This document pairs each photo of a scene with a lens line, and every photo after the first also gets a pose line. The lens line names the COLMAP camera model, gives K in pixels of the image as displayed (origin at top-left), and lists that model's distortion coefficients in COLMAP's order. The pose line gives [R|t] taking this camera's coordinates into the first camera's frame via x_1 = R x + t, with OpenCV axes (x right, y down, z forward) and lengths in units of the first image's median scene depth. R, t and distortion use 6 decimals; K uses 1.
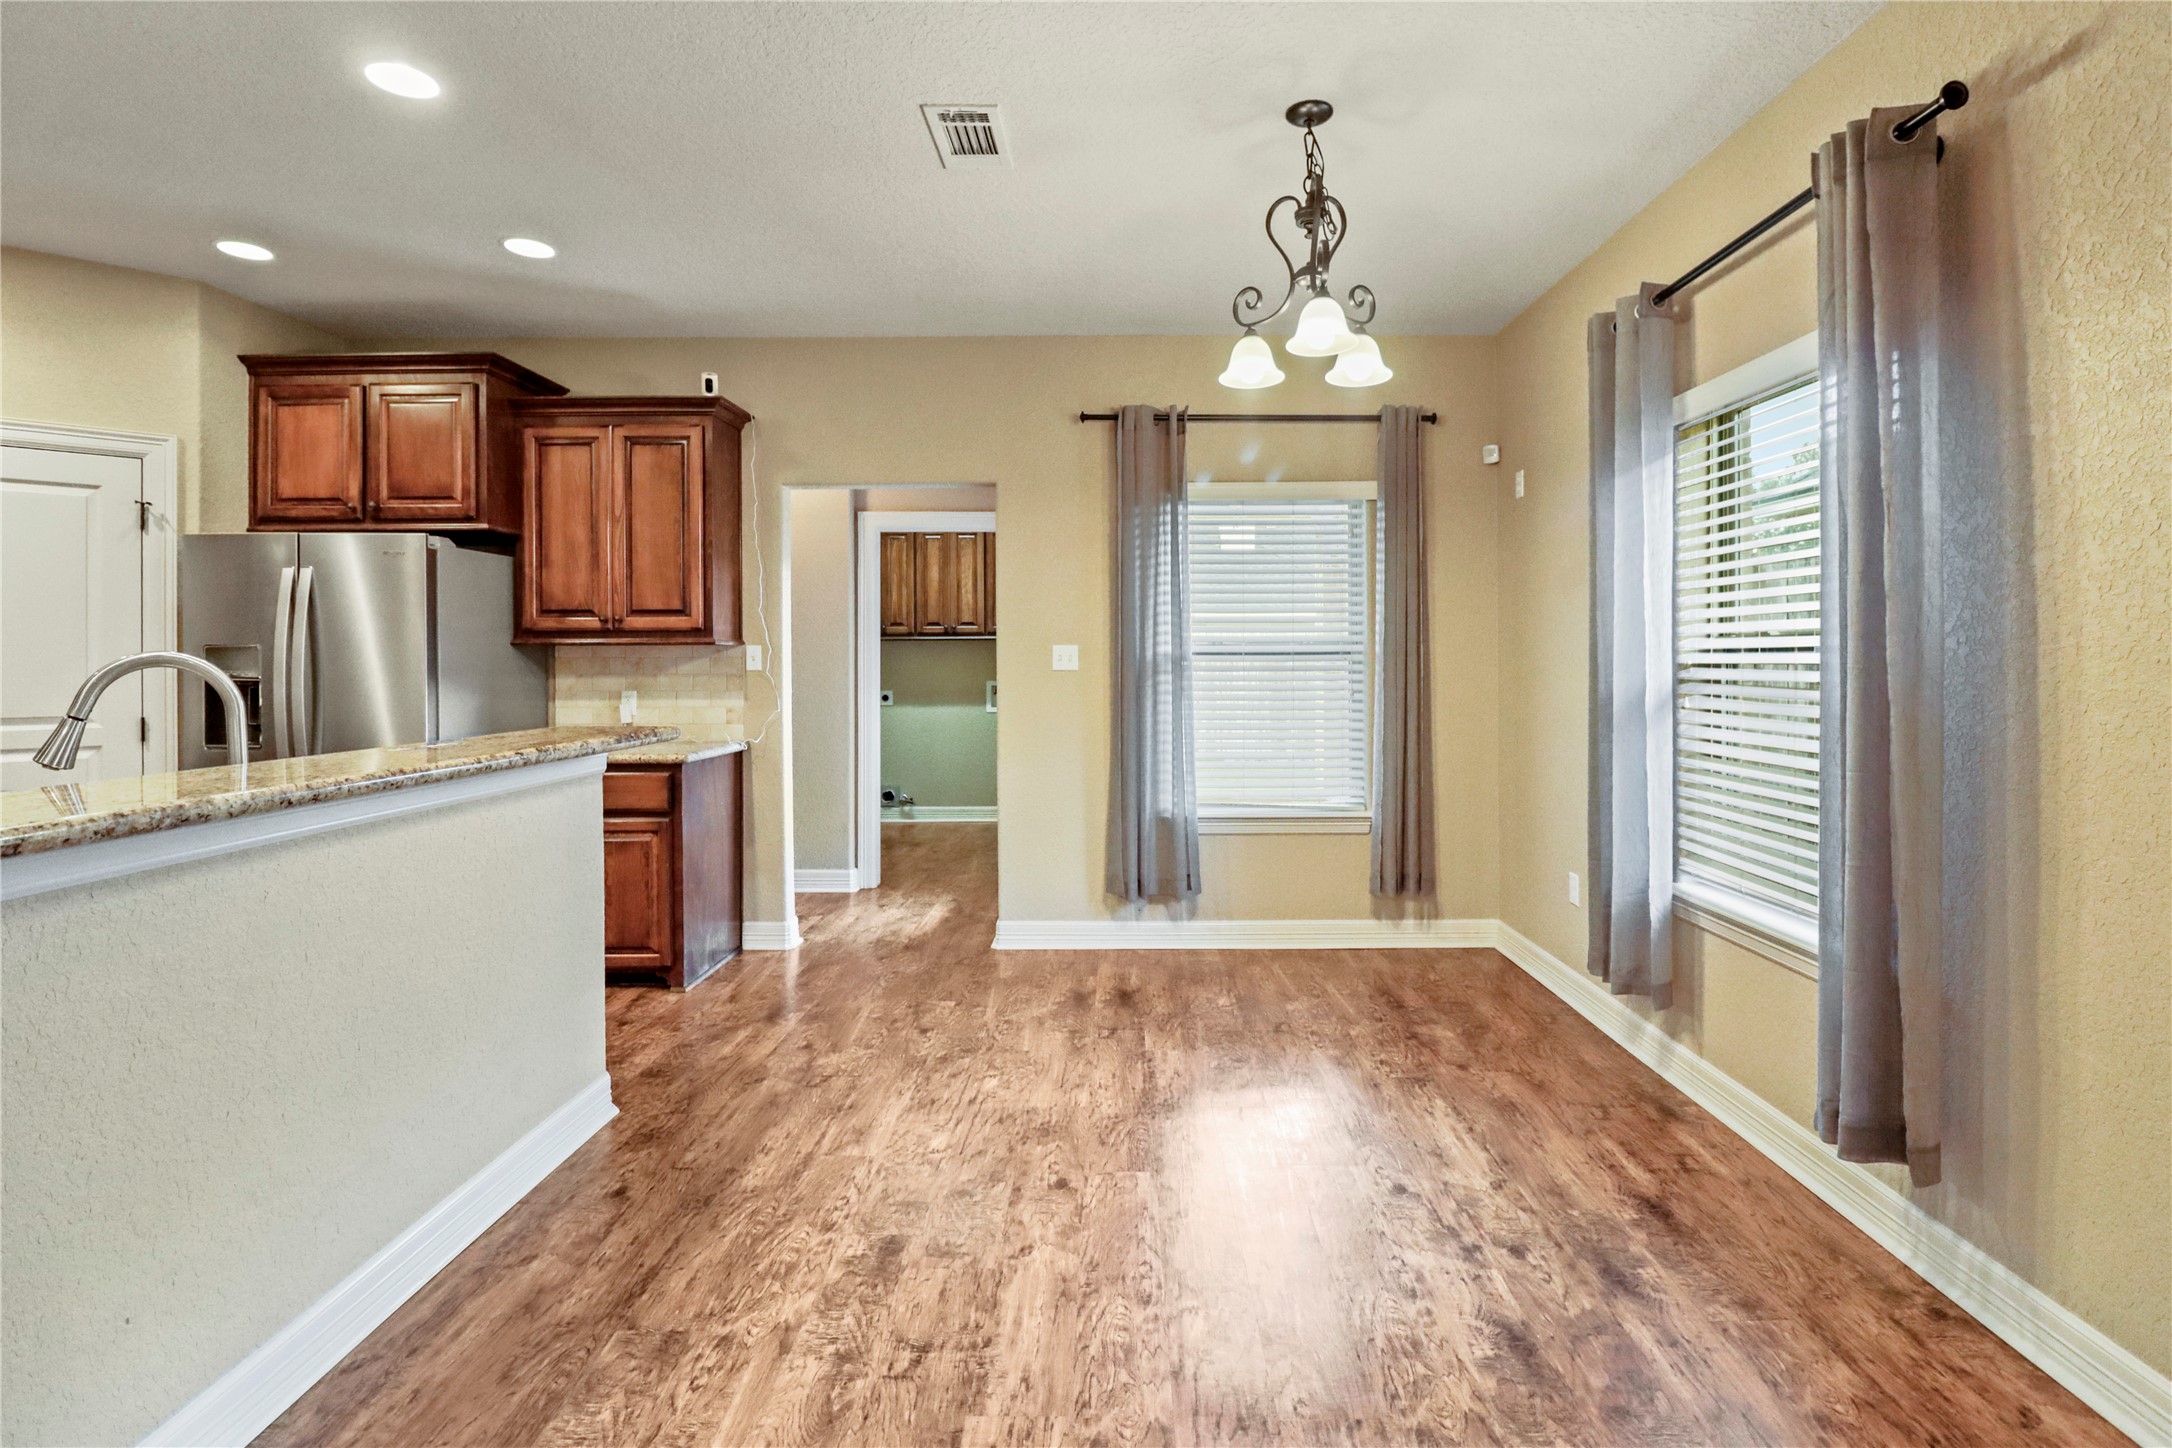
lens RADIAL K [[1042.7, 0, 1107.1], [0, 1042.7, 664.5], [0, 0, 1]] dist [0.000598, -0.012683]
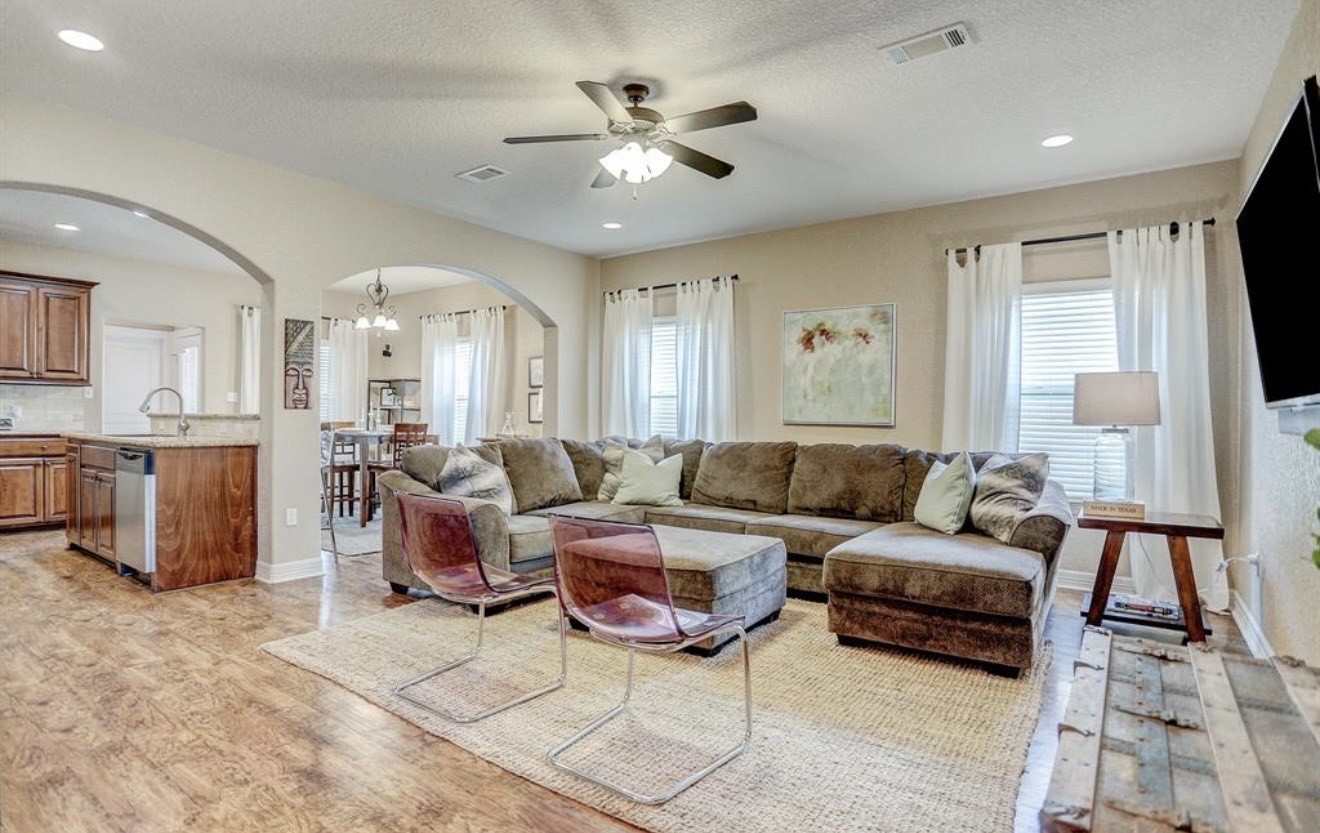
lens RADIAL K [[702.6, 0, 662.2], [0, 702.6, 421.3], [0, 0, 1]] dist [-0.053249, 0.017401]
pose [[0.588662, 0.006247, 0.808355, -0.863293], [-0.012267, 0.999924, 0.001206, 0.042988], [-0.808286, -0.010626, 0.588694, -0.963808]]
